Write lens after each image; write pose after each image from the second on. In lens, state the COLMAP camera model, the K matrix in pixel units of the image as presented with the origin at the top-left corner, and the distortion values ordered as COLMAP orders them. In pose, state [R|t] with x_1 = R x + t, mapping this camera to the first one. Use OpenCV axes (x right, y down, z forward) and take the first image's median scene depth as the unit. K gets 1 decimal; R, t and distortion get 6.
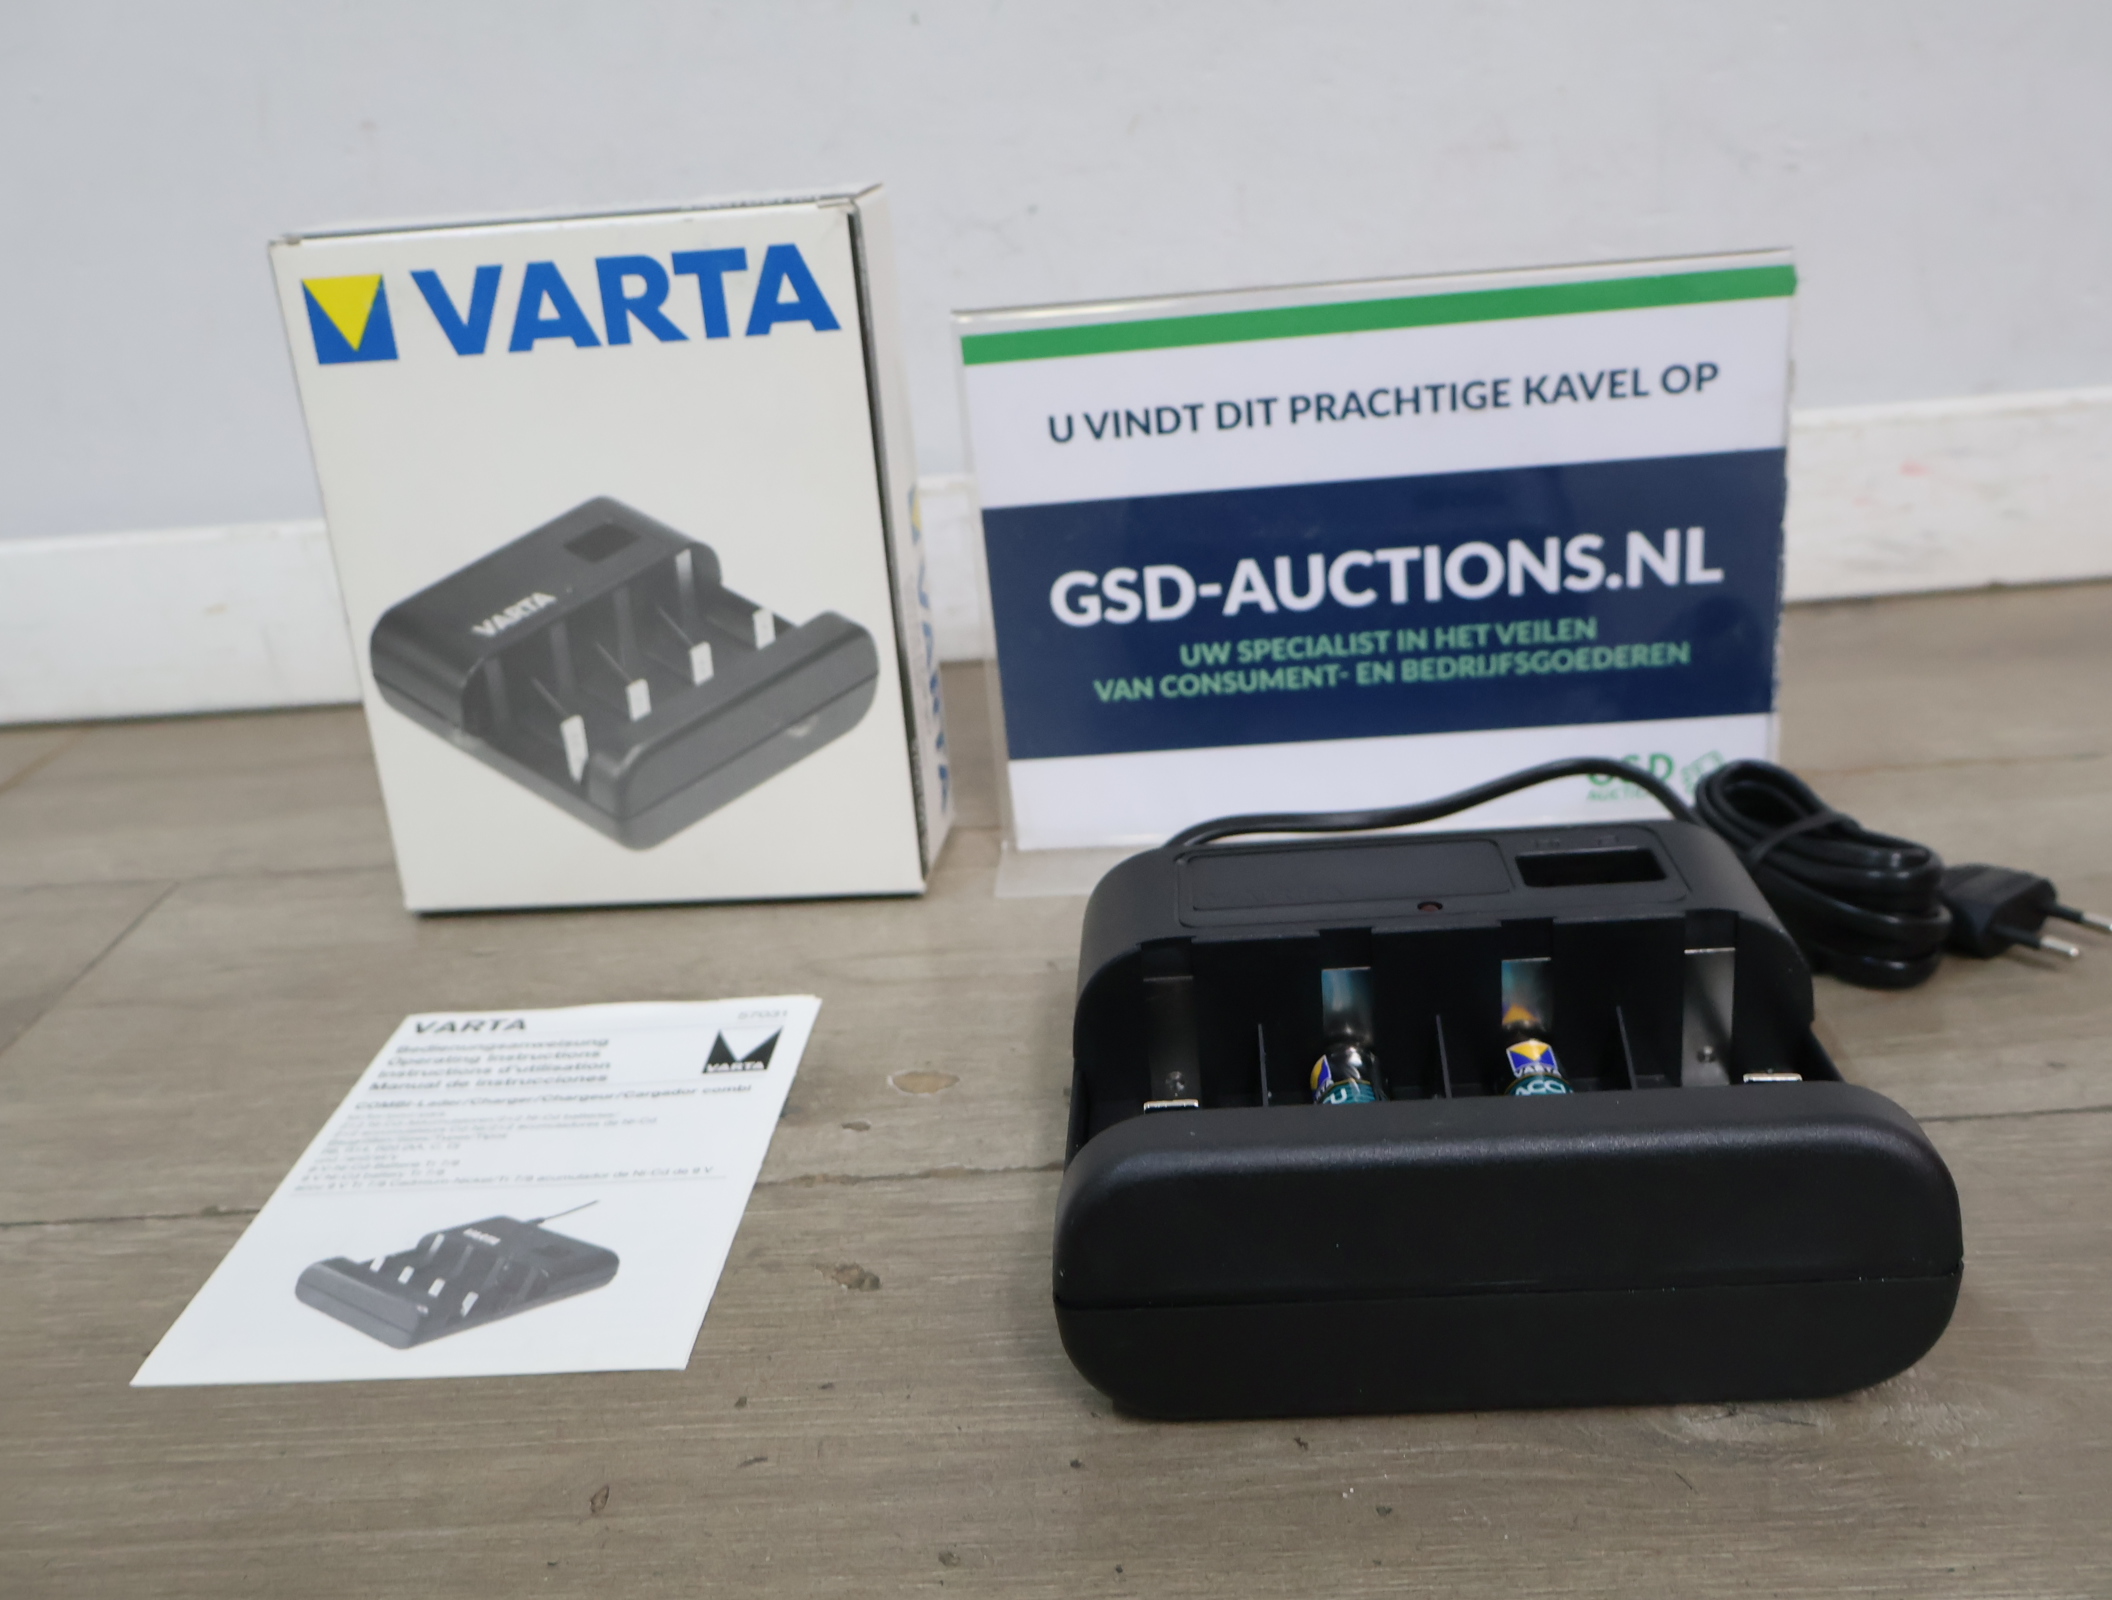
lens RADIAL K [[2183.5, 0, 1069.0], [0, 2183.5, 762.6], [0, 0, 1]] dist [0.019991, -0.016810]
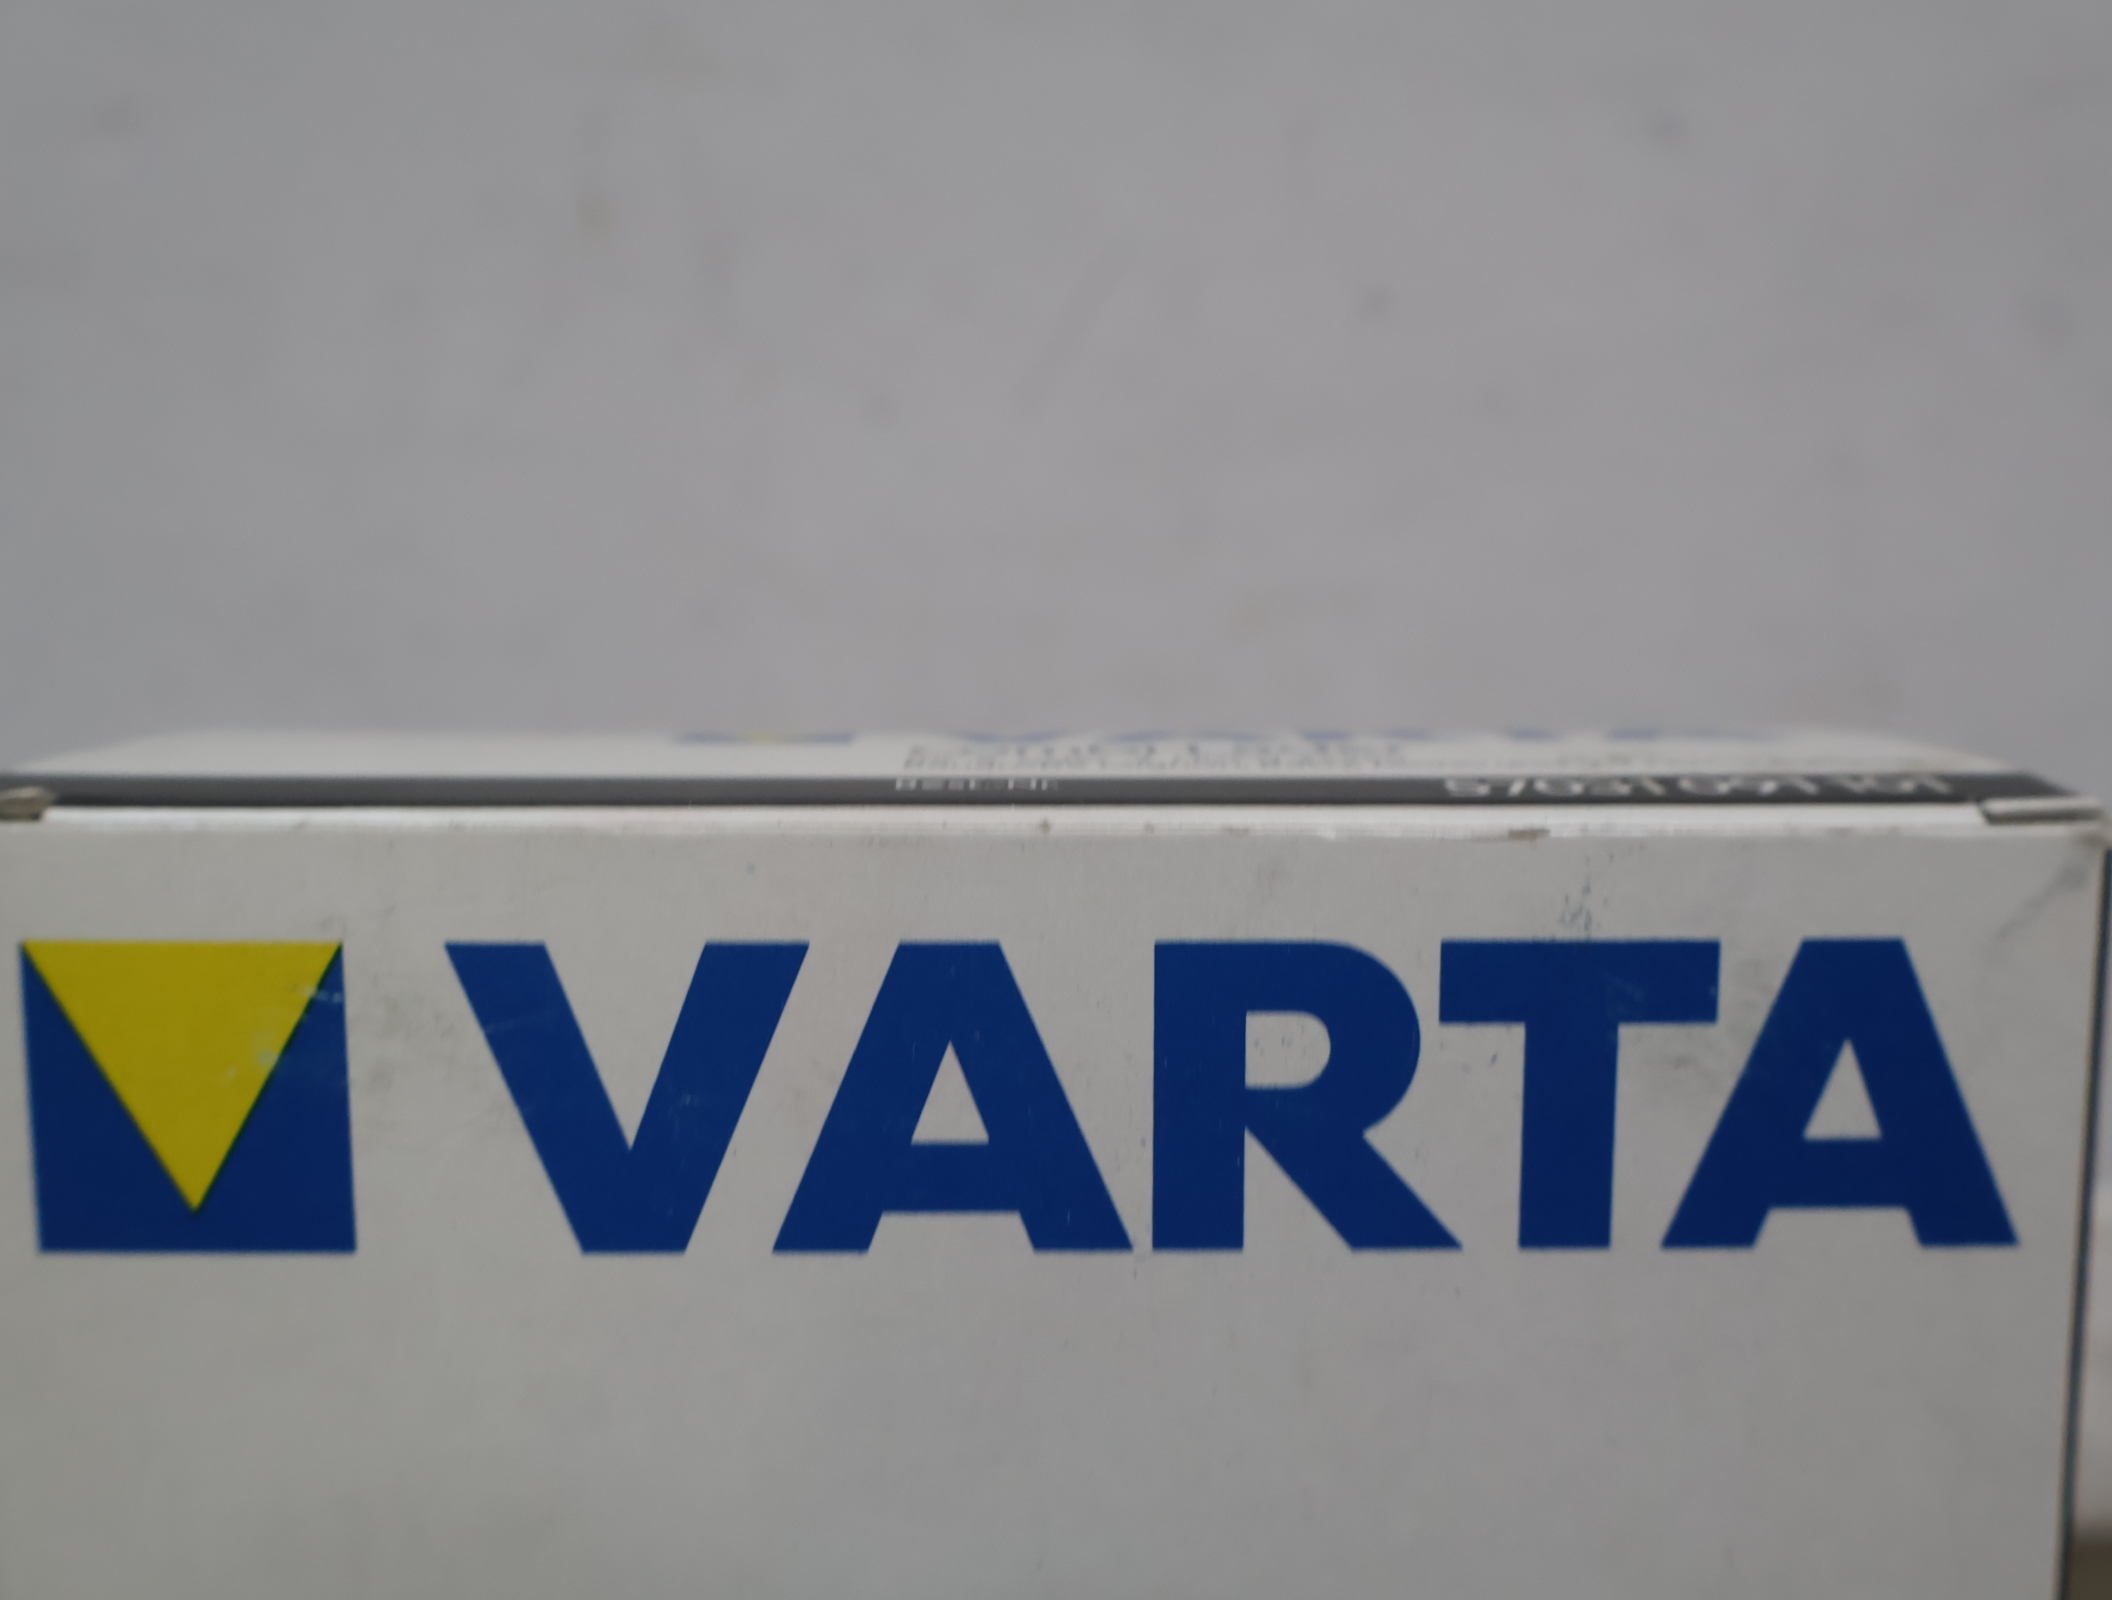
lens RADIAL K [[2183.5, 0, 1069.0], [0, 2183.5, 762.6], [0, 0, 1]] dist [0.019991, -0.016810]
pose [[0.989869, 0.066650, 0.125370, -0.262291], [-0.038475, 0.975855, -0.215006, -0.192436], [-0.136673, 0.208004, 0.968532, 0.727890]]
